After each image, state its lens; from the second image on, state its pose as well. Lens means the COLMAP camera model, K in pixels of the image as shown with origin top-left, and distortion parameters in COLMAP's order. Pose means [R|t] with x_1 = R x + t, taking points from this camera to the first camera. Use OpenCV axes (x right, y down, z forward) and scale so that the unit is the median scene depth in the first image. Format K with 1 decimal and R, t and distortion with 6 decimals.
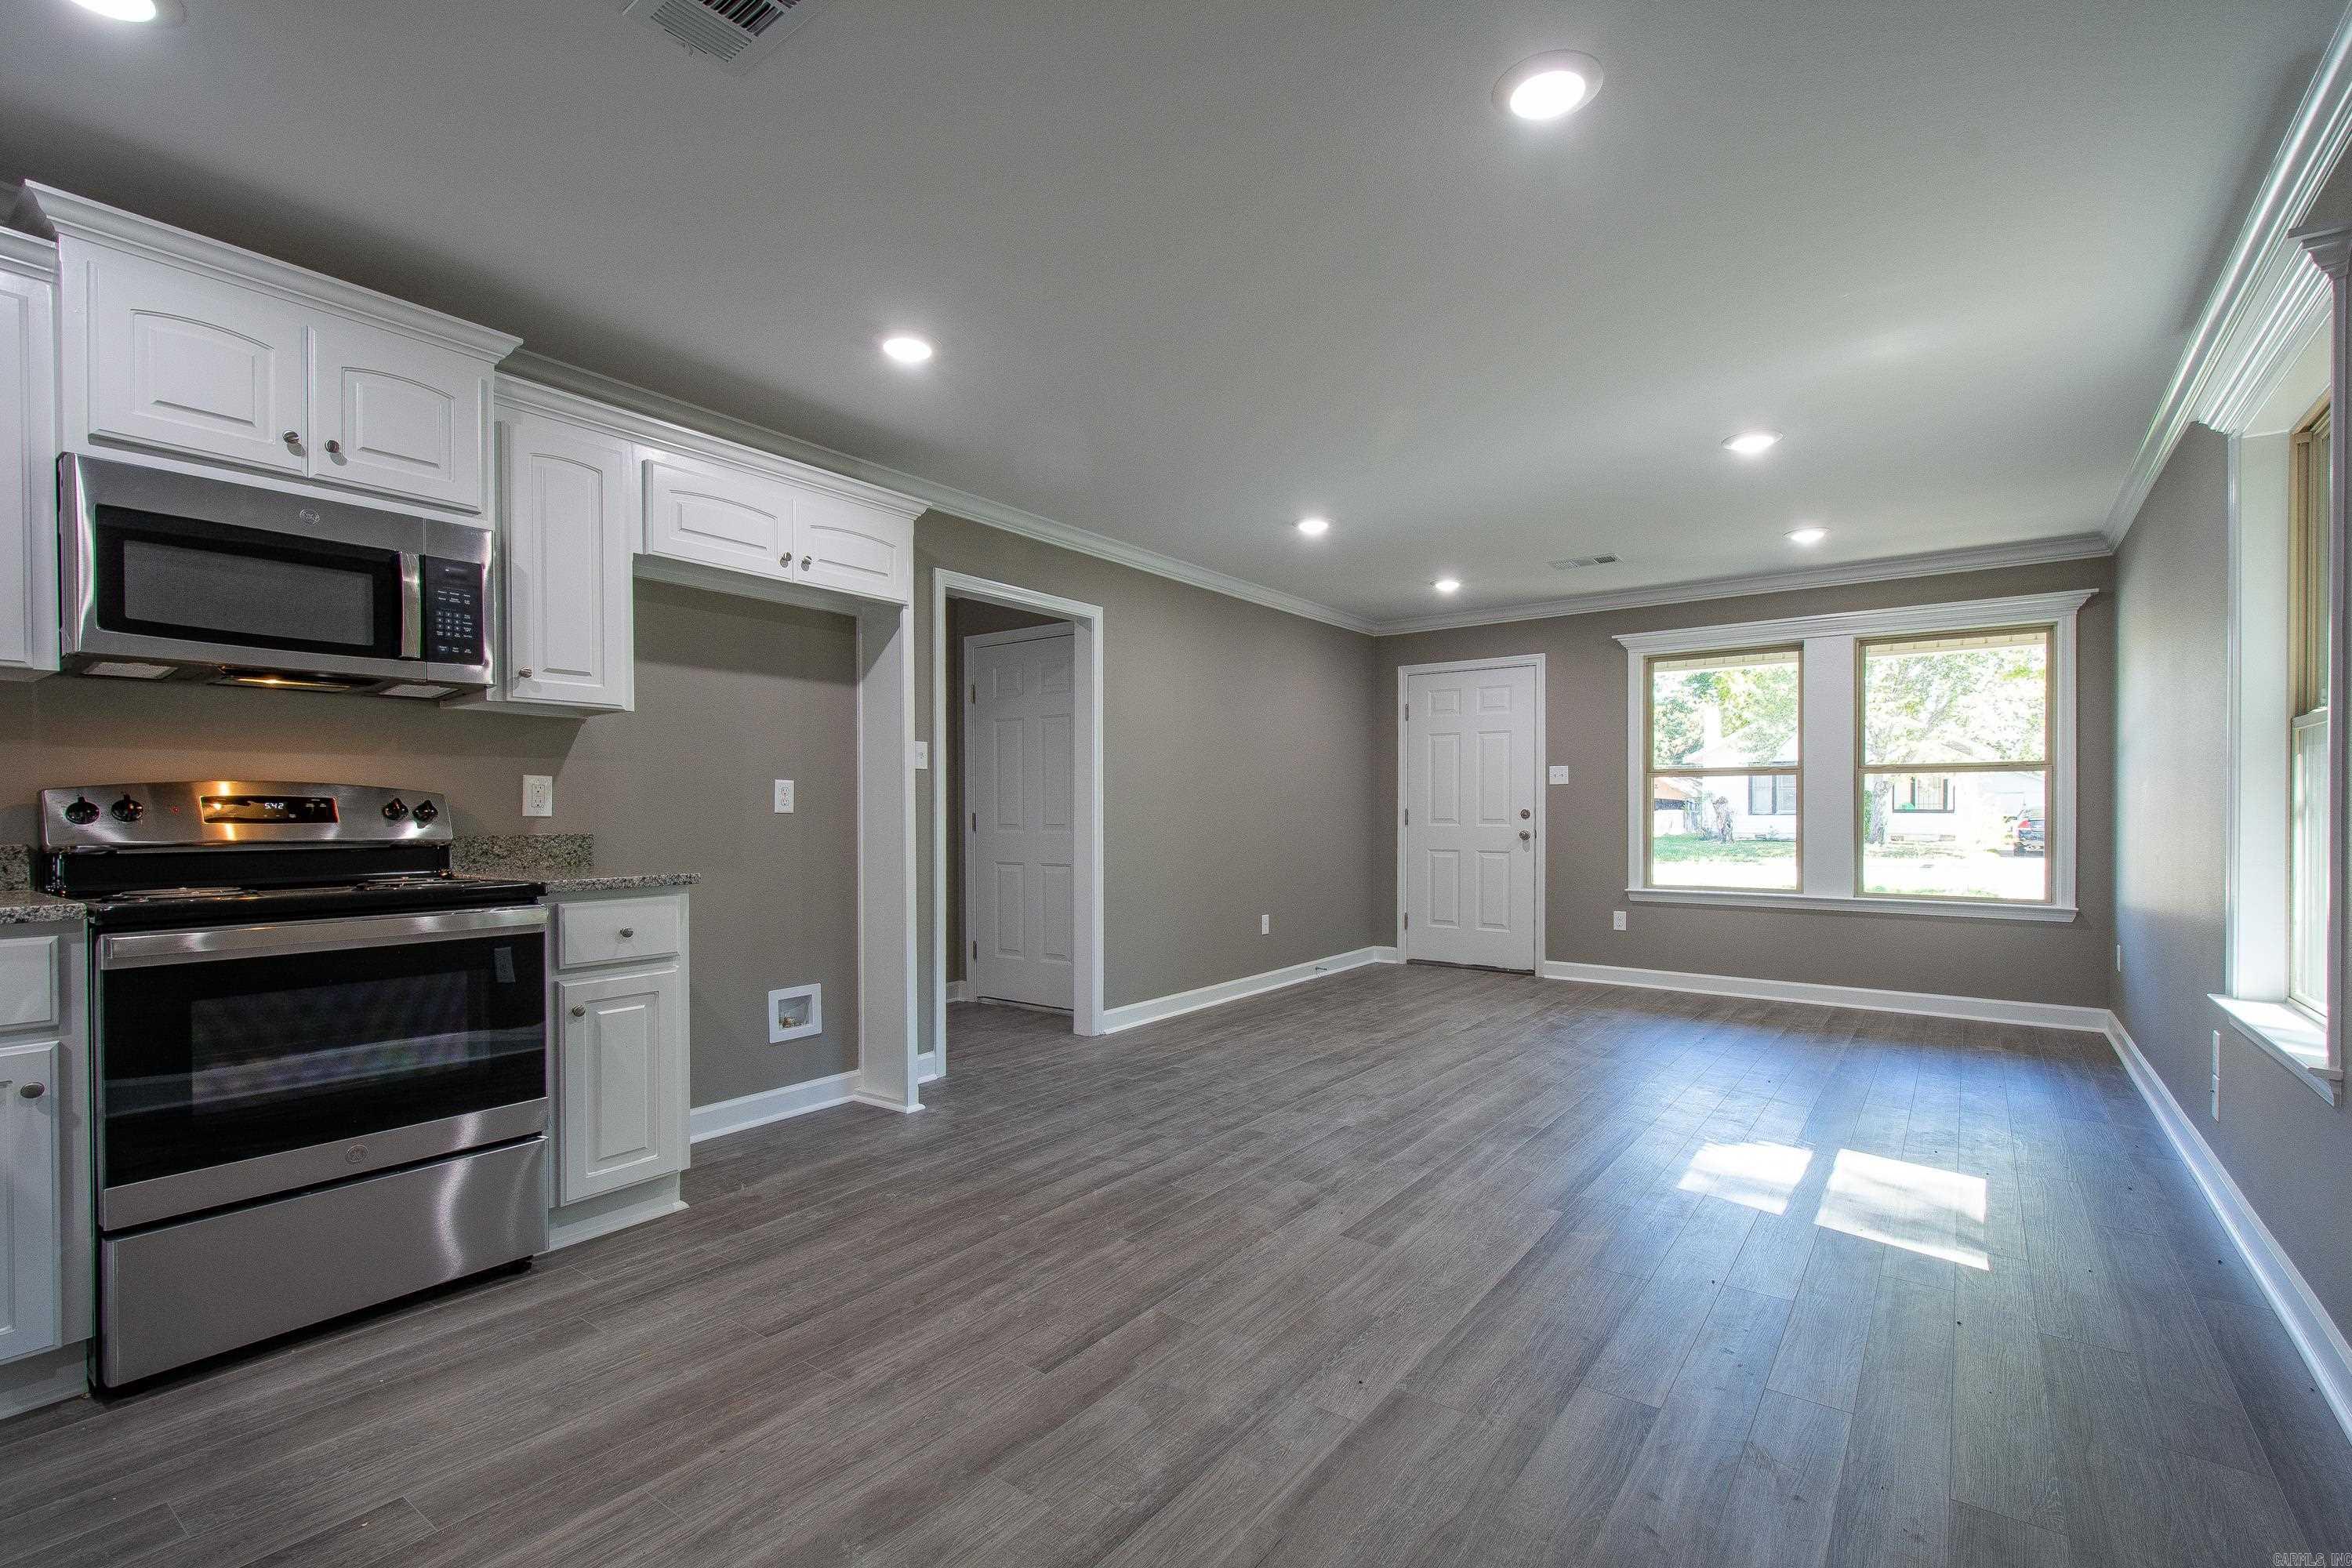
lens RADIAL K [[1050.1, 0, 1200.2], [0, 1050.1, 820.3], [0, 0, 1]] dist [0.020804, -0.007909]
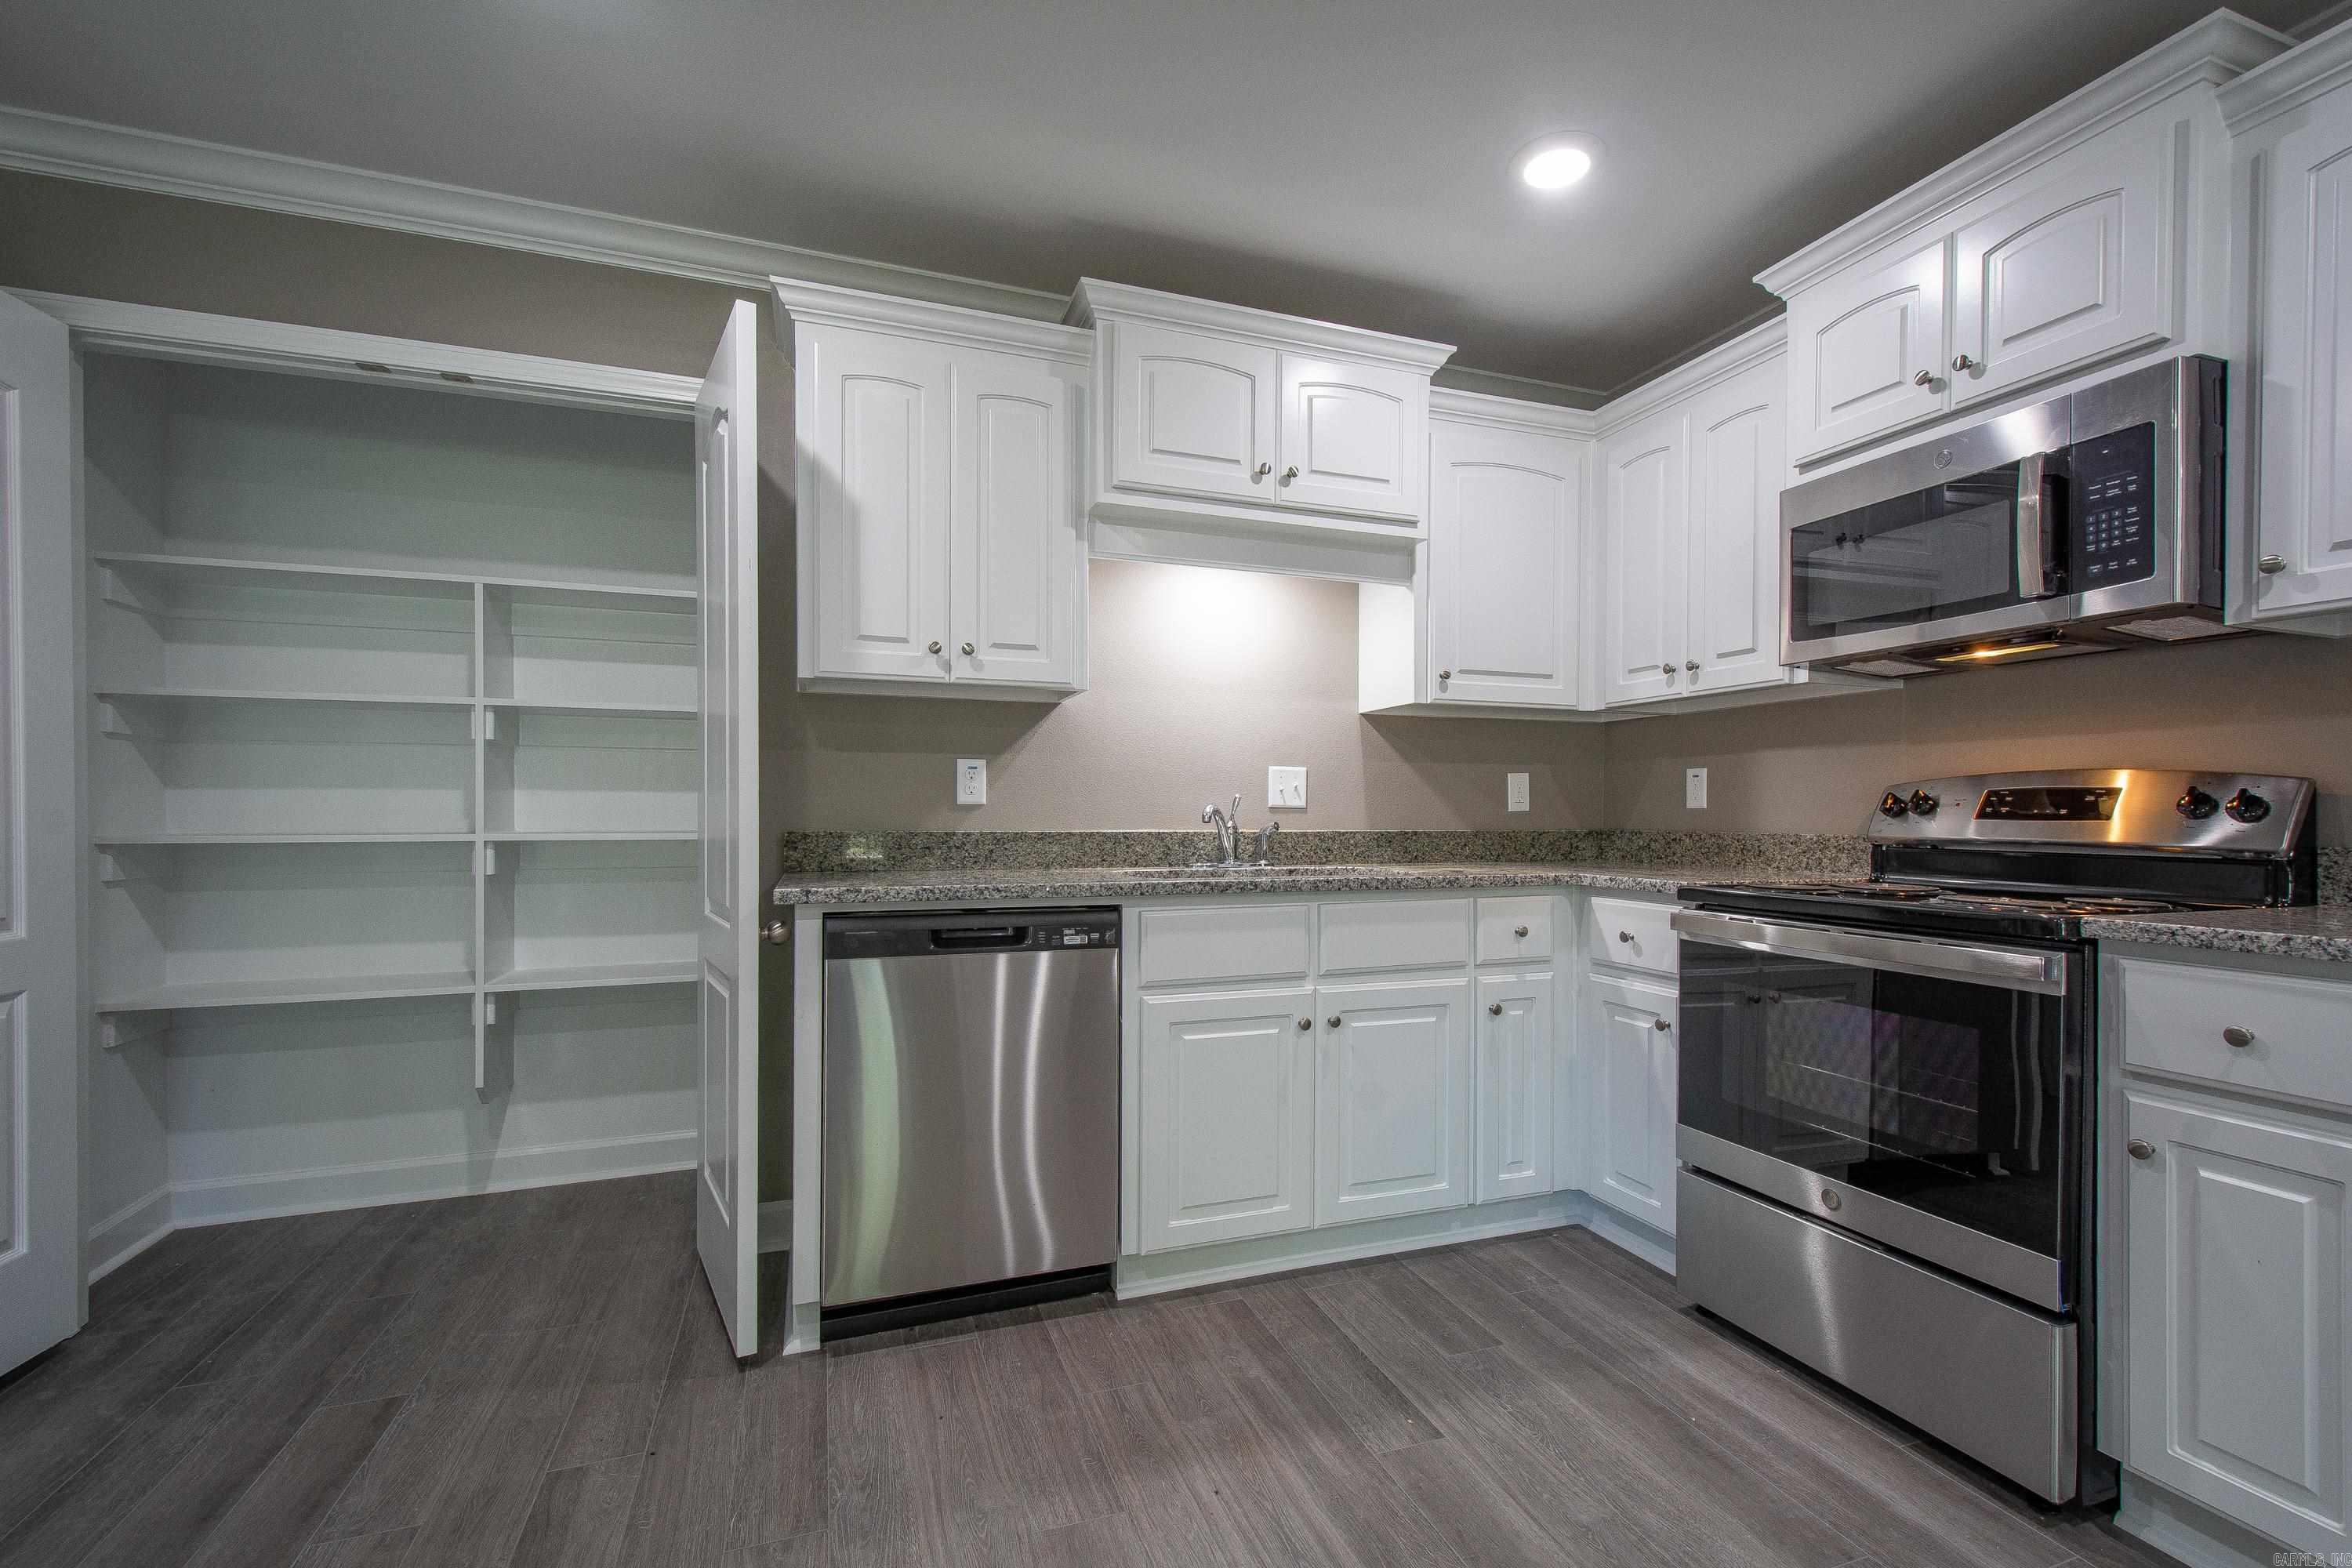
lens RADIAL K [[1043.0, 0, 1212.3], [0, 1043.0, 819.8], [0, 0, 1]] dist [0.020195, -0.008739]
pose [[-0.551556, 0.007268, -0.834106, 0.093083], [-0.008963, 0.999853, 0.014639, -0.002050], [0.834090, 0.015551, -0.551409, 0.480314]]
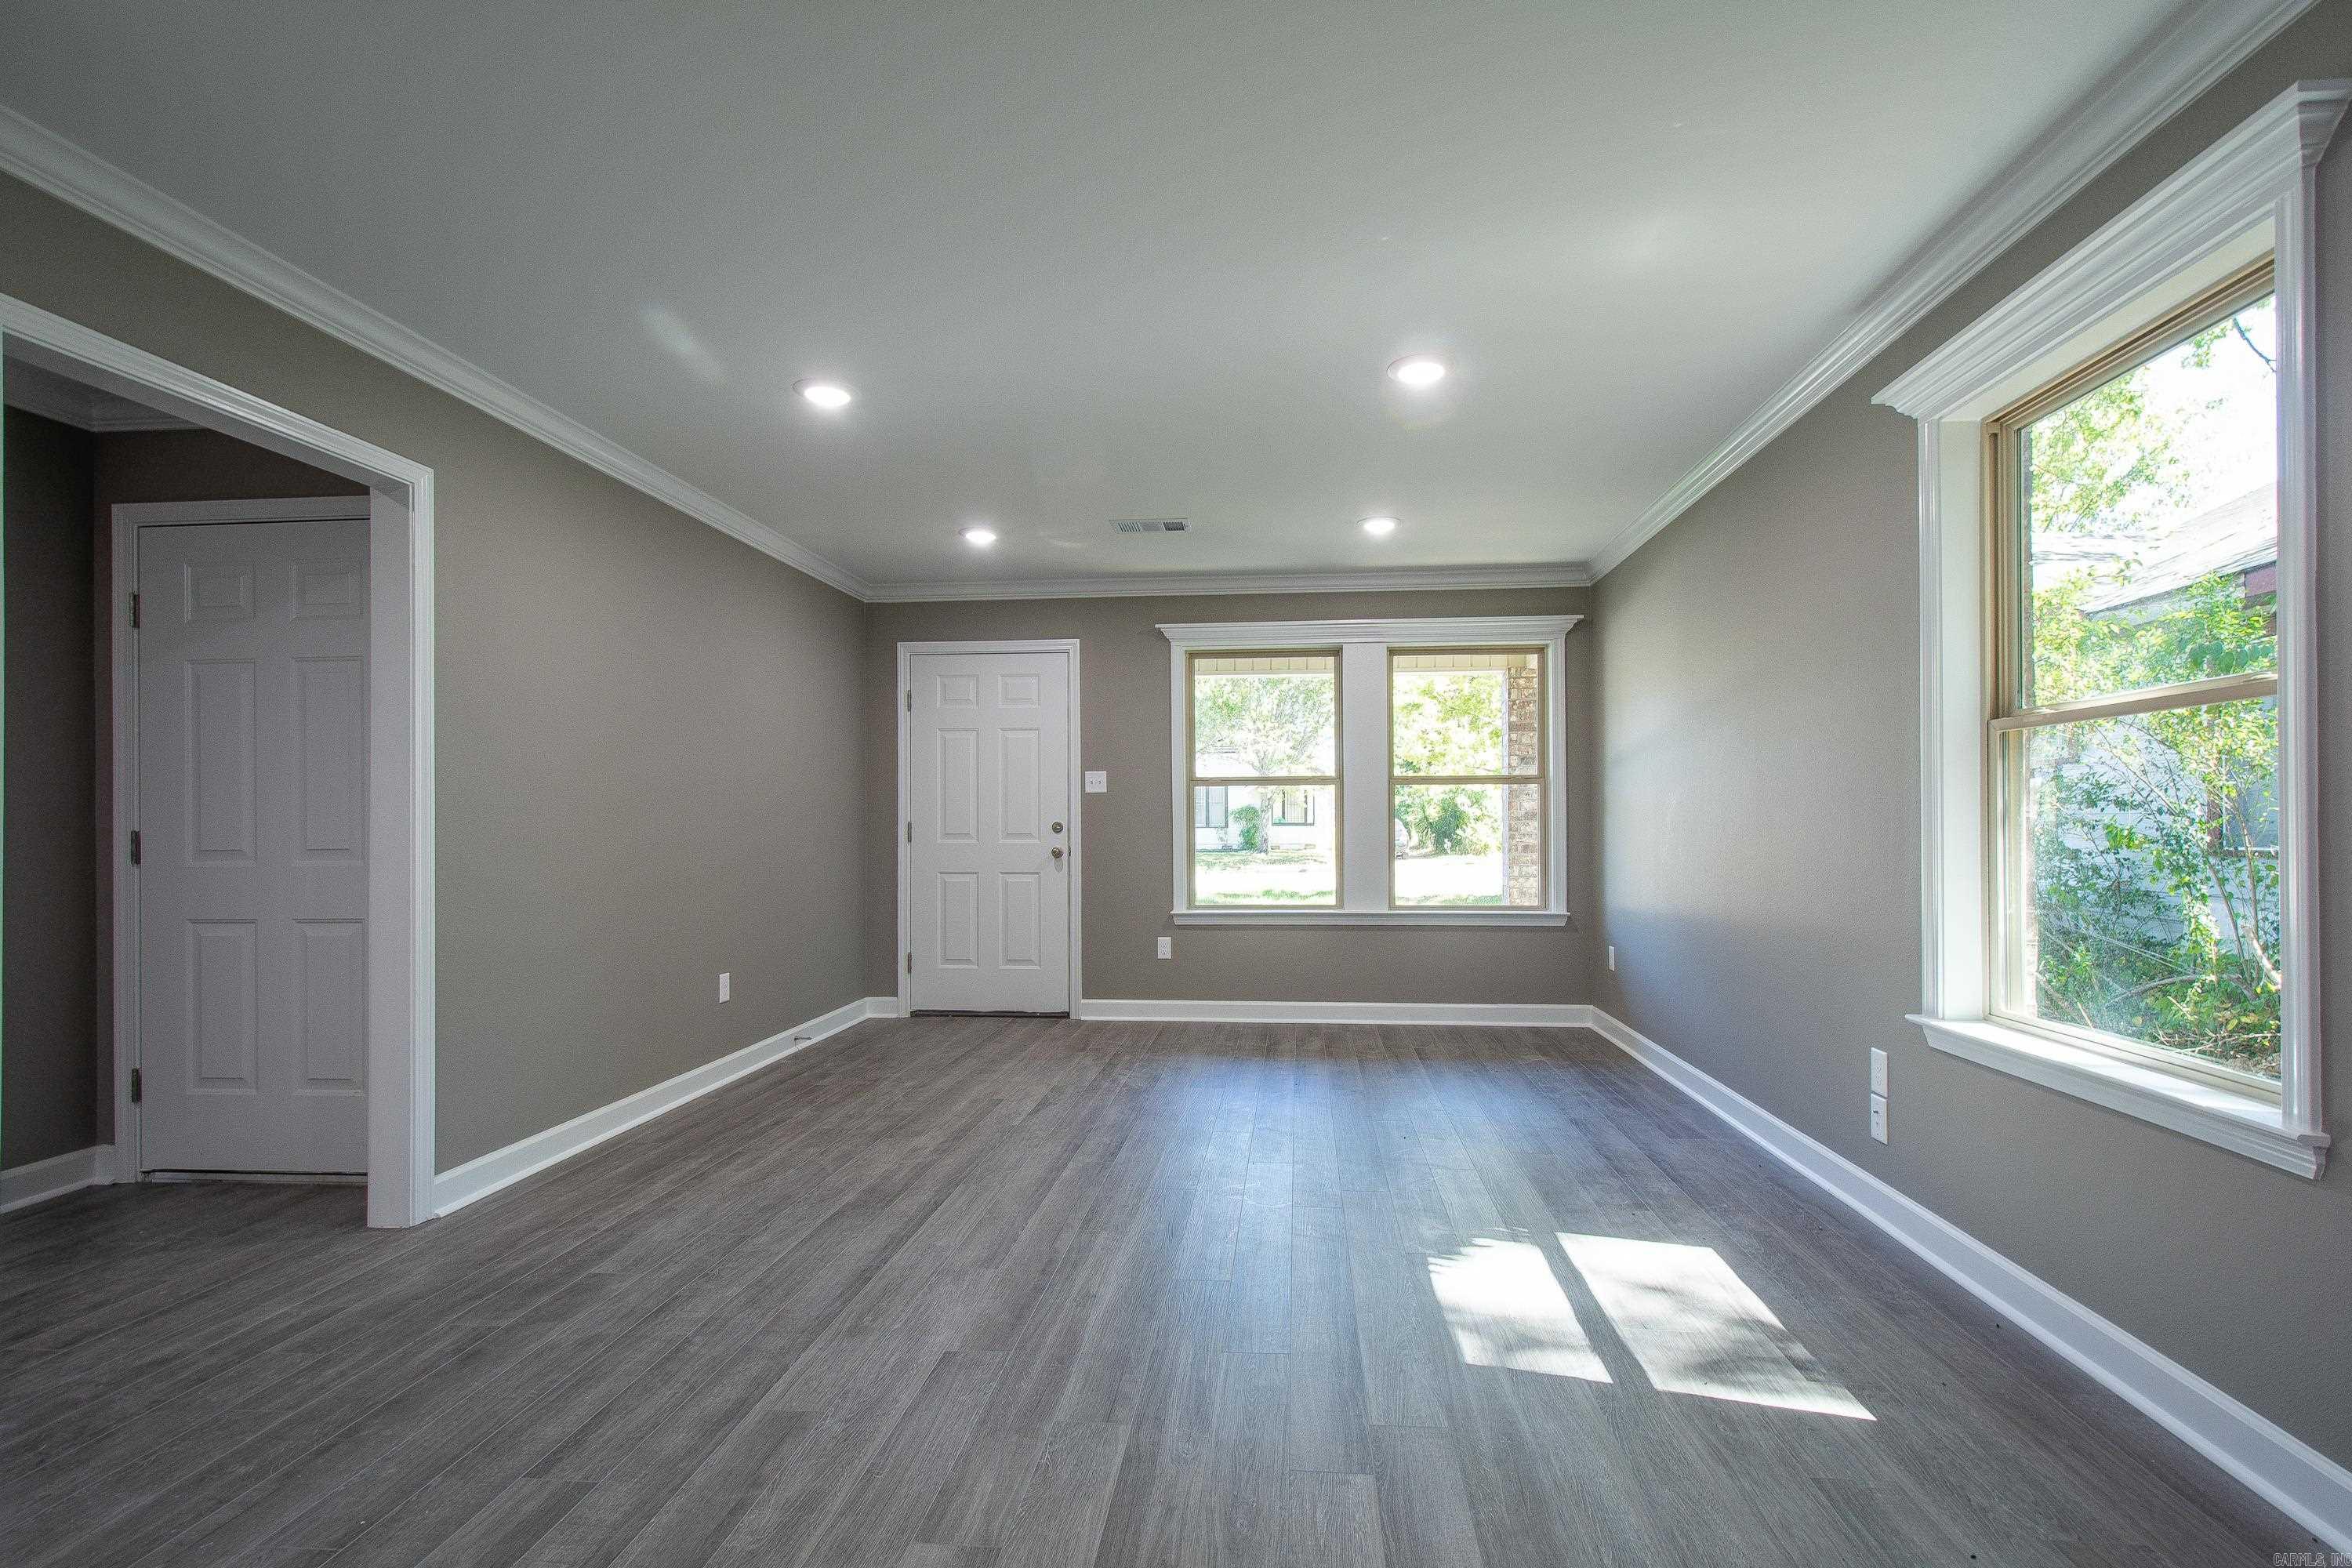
lens RADIAL K [[1046.7, 0, 1214.7], [0, 1046.7, 820.4], [0, 0, 1]] dist [0.020149, -0.008208]
pose [[0.853464, -0.001564, 0.521150, -0.031039], [0.008738, 0.999898, -0.011309, -0.001433], [-0.521079, 0.014205, 0.853390, 0.307183]]
